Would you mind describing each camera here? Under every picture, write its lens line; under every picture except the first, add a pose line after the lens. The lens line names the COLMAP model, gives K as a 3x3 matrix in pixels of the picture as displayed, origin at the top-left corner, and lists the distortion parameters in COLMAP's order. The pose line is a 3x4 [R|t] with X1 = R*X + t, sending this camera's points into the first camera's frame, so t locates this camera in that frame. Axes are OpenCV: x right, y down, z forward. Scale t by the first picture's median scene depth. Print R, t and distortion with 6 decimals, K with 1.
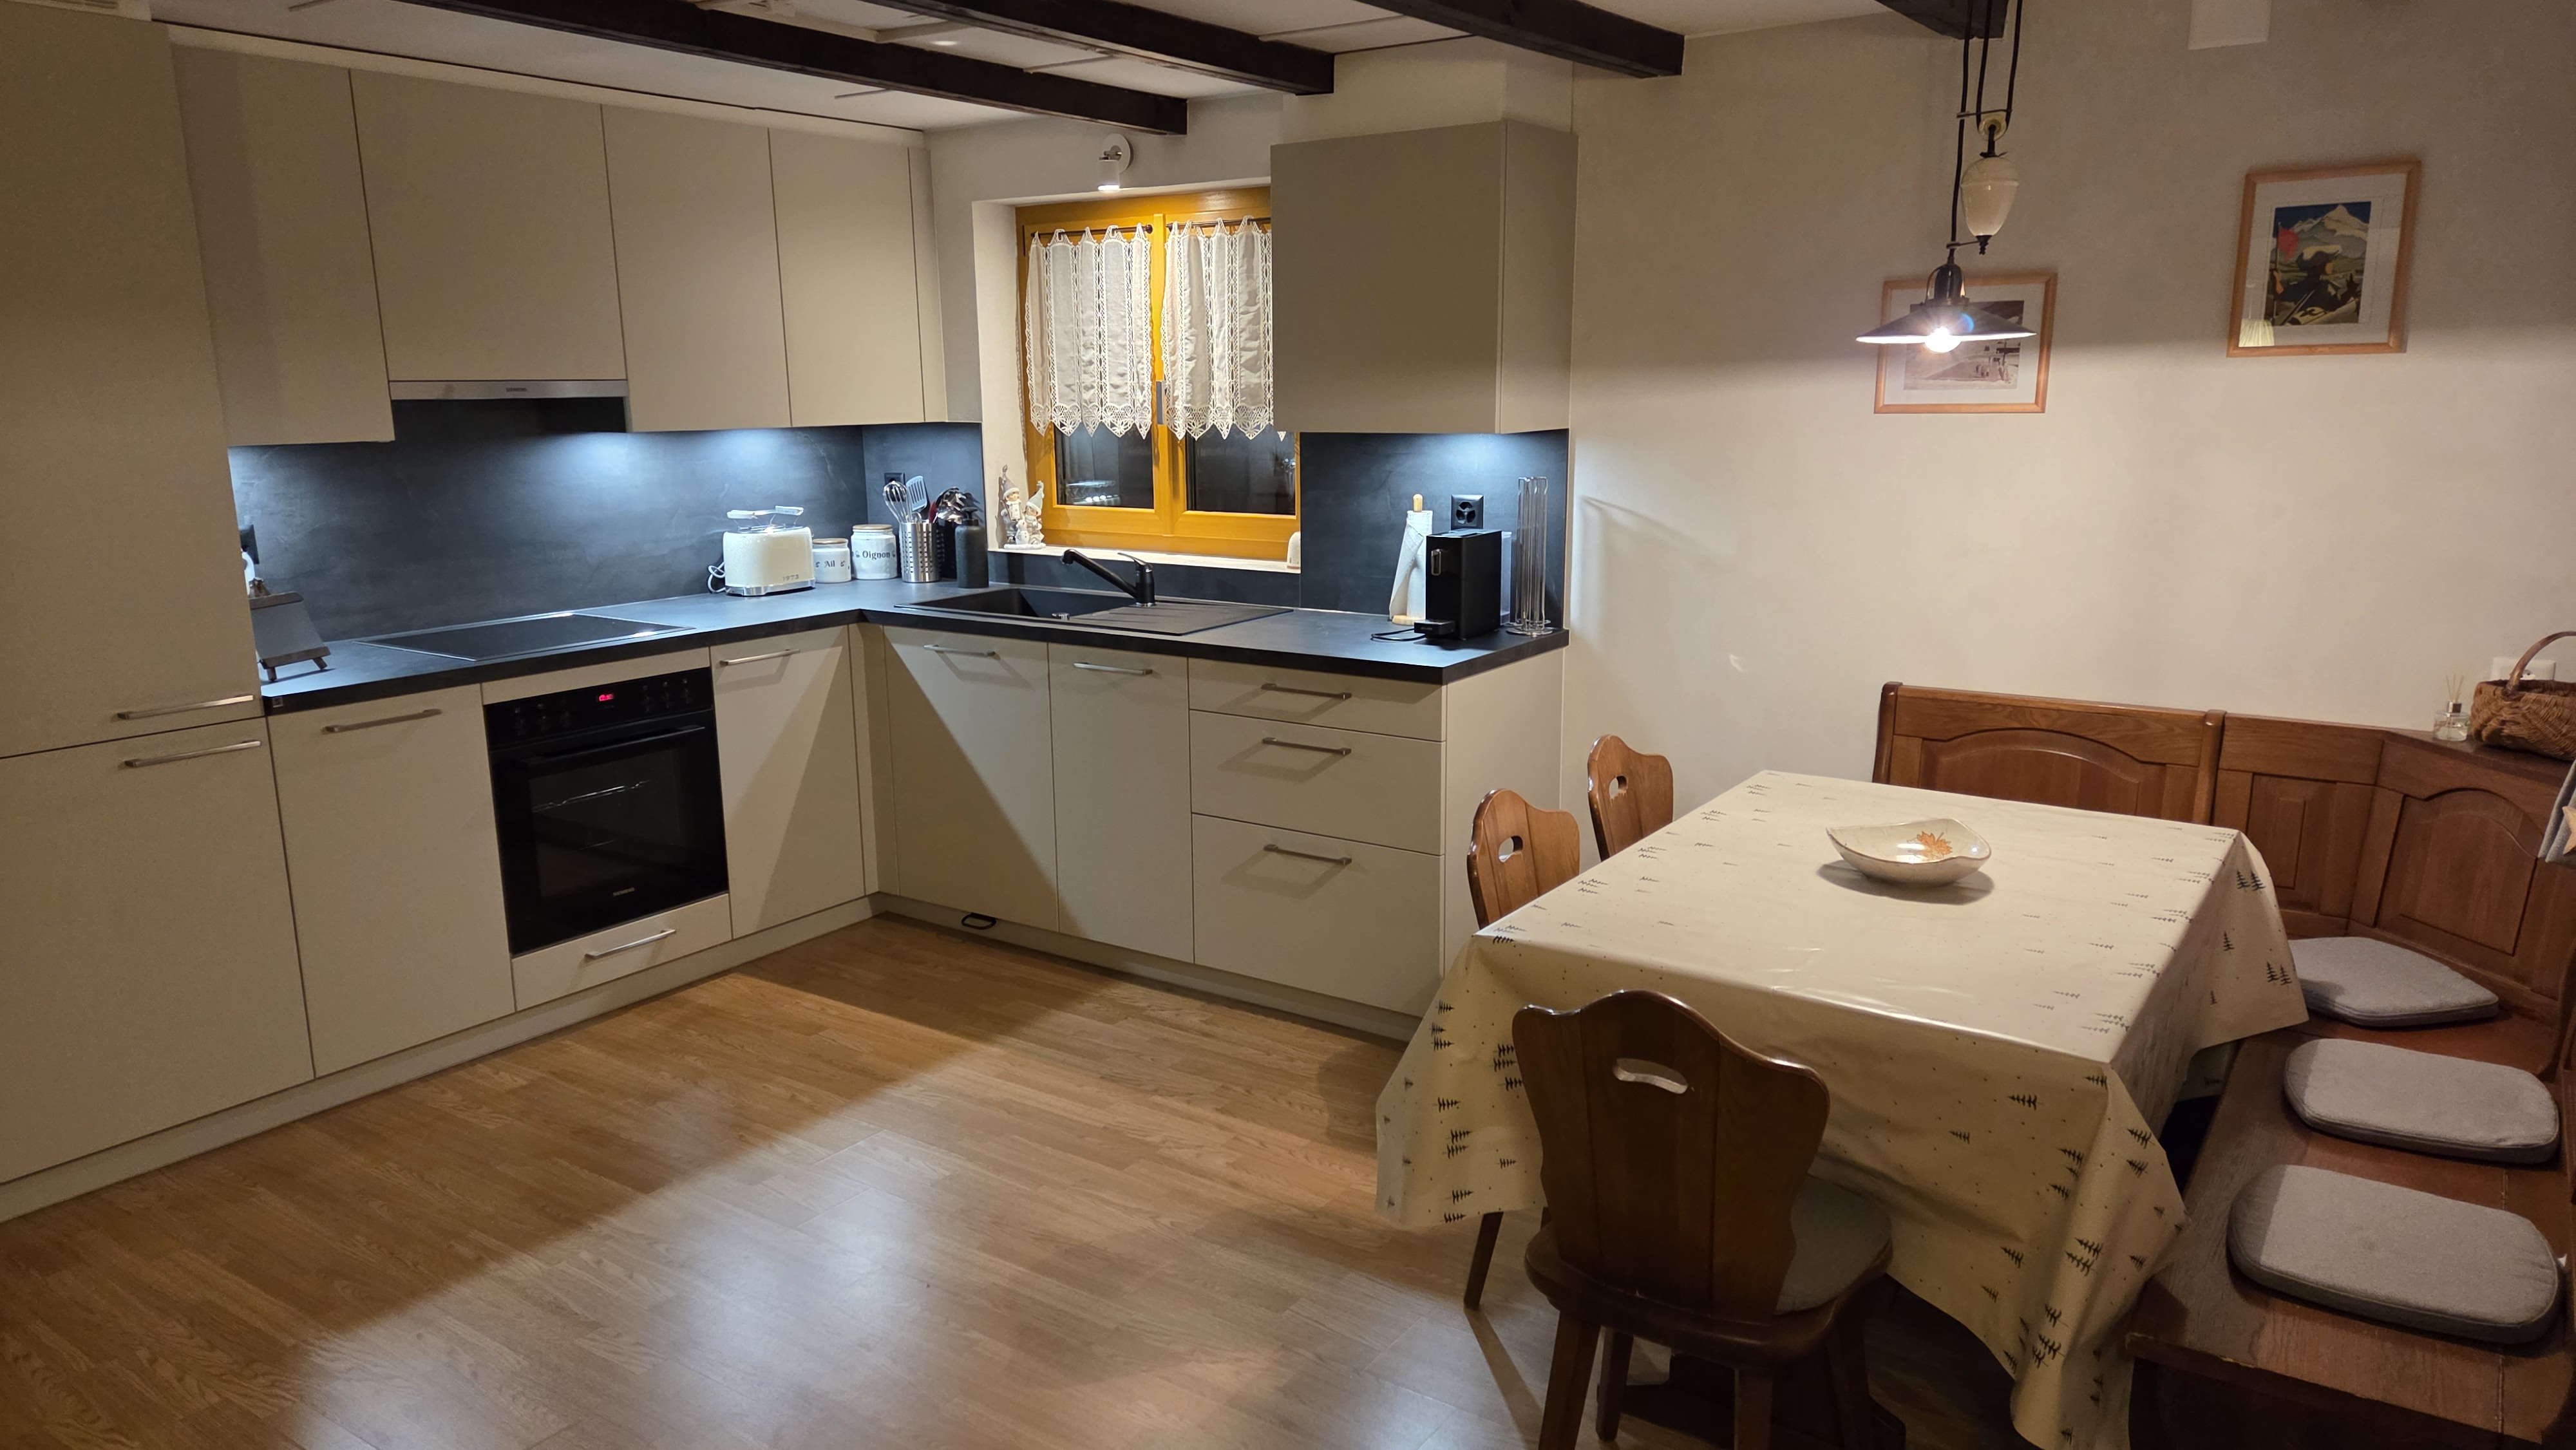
lens RADIAL K [[1725.6, 0, 1264.0], [0, 1725.6, 728.6], [0, 0, 1]] dist [0.071103, -0.059692]
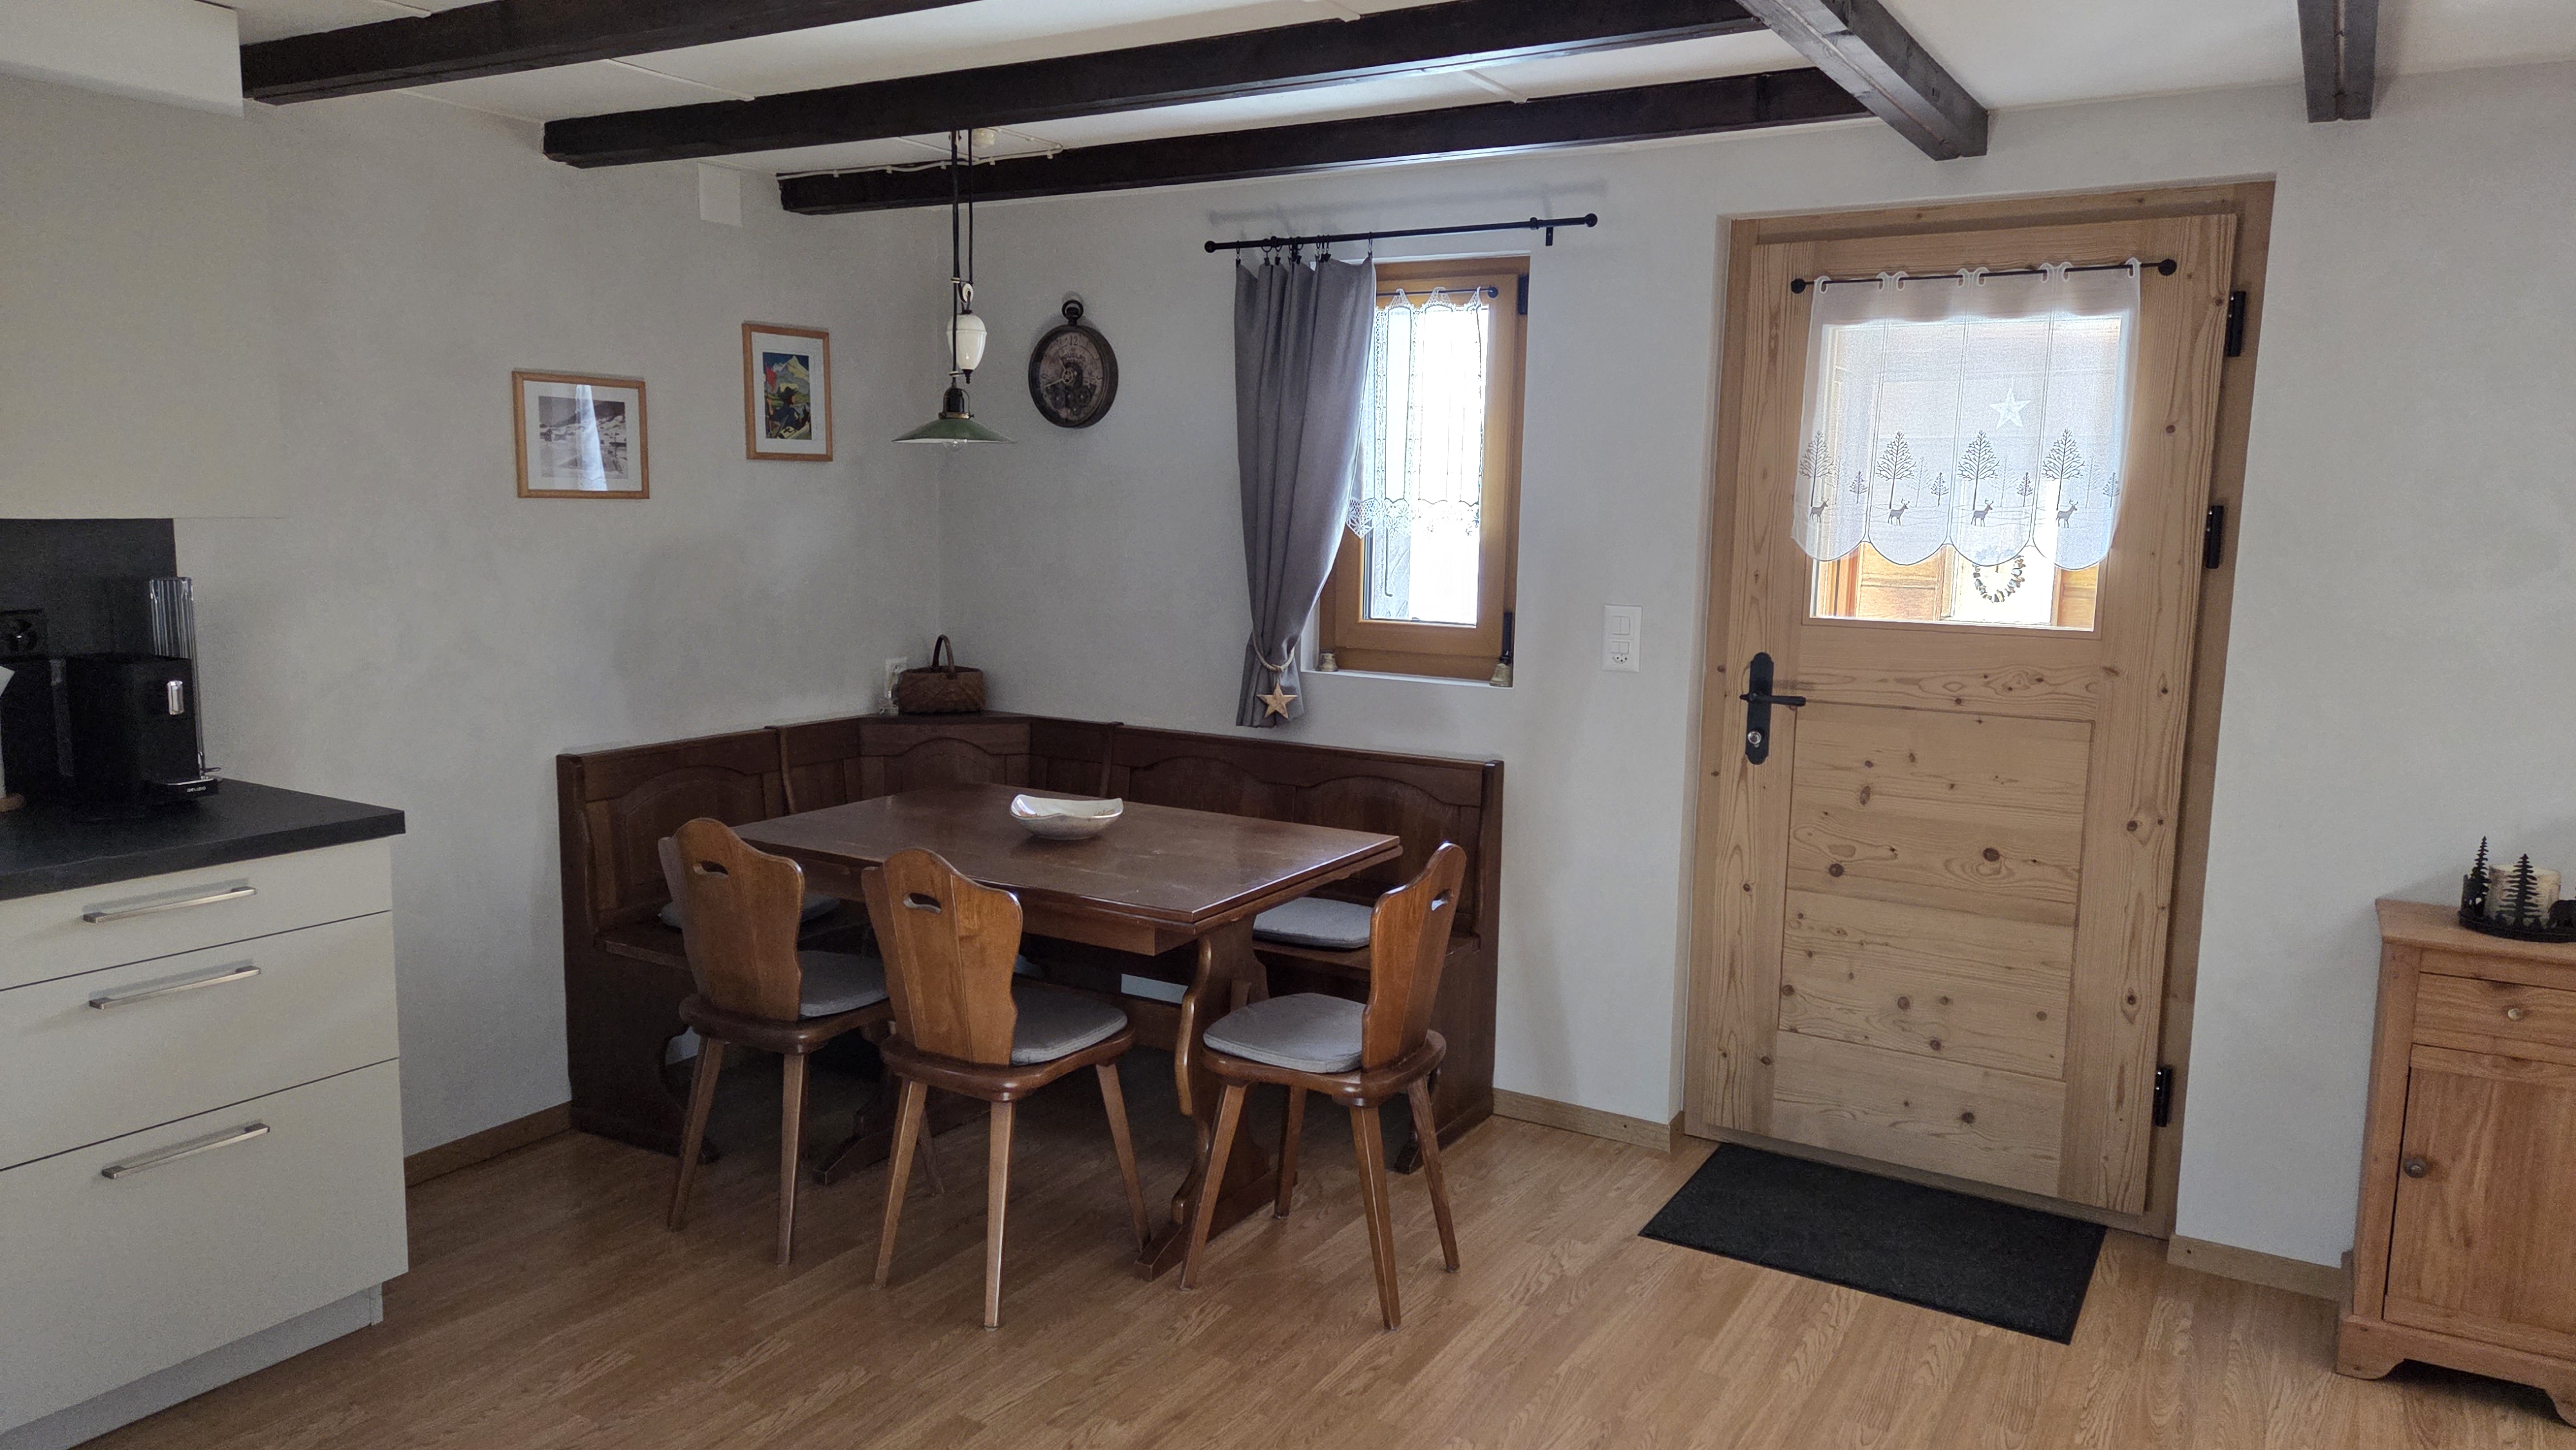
lens RADIAL K [[1725.6, 0, 1280.1], [0, 1725.6, 710.3], [0, 0, 1]] dist [0.071103, -0.059692]
pose [[-0.088304, -0.114334, 0.989510, -0.675234], [0.182016, 0.974813, 0.128879, -0.104402], [-0.979322, 0.191488, -0.065269, 0.617391]]
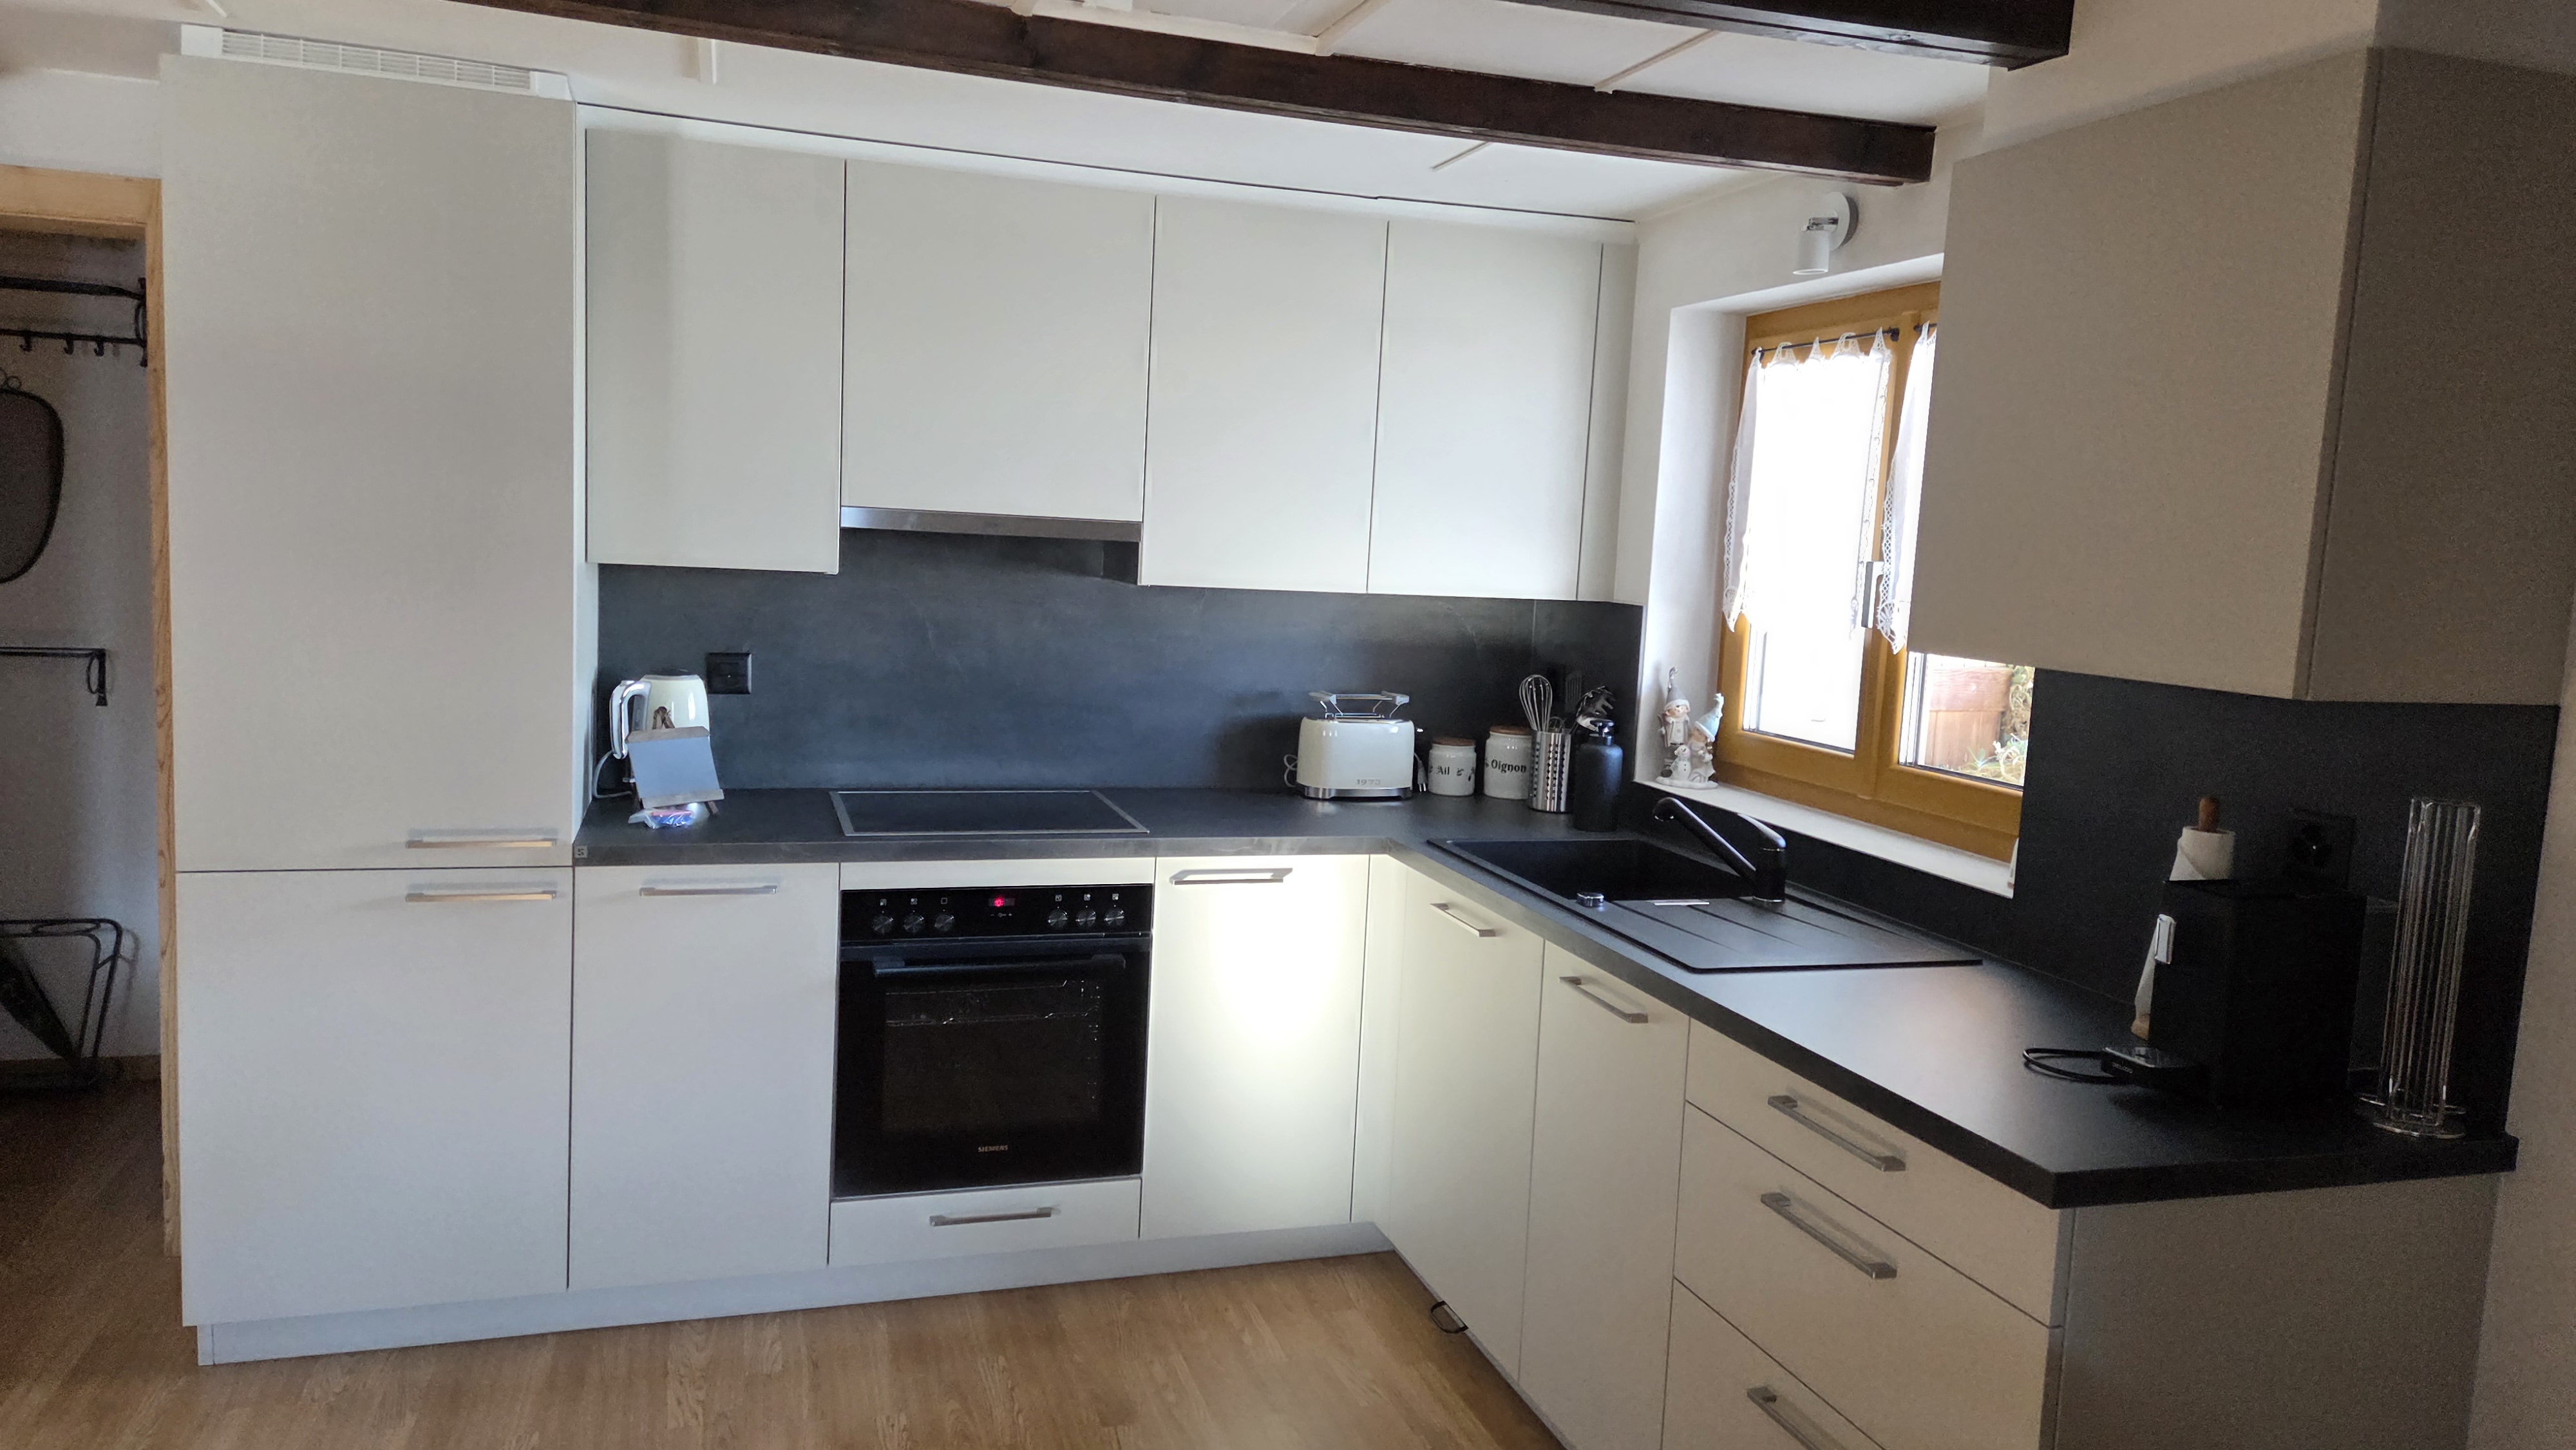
lens RADIAL K [[1725.6, 0, 1250.4], [0, 1725.6, 703.4], [0, 0, 1]] dist [0.071103, -0.059692]
pose [[0.788906, 0.111012, -0.604404, 0.192650], [-0.179553, 0.982268, -0.053948, -0.090036], [0.587698, 0.151082, 0.794849, 0.443009]]
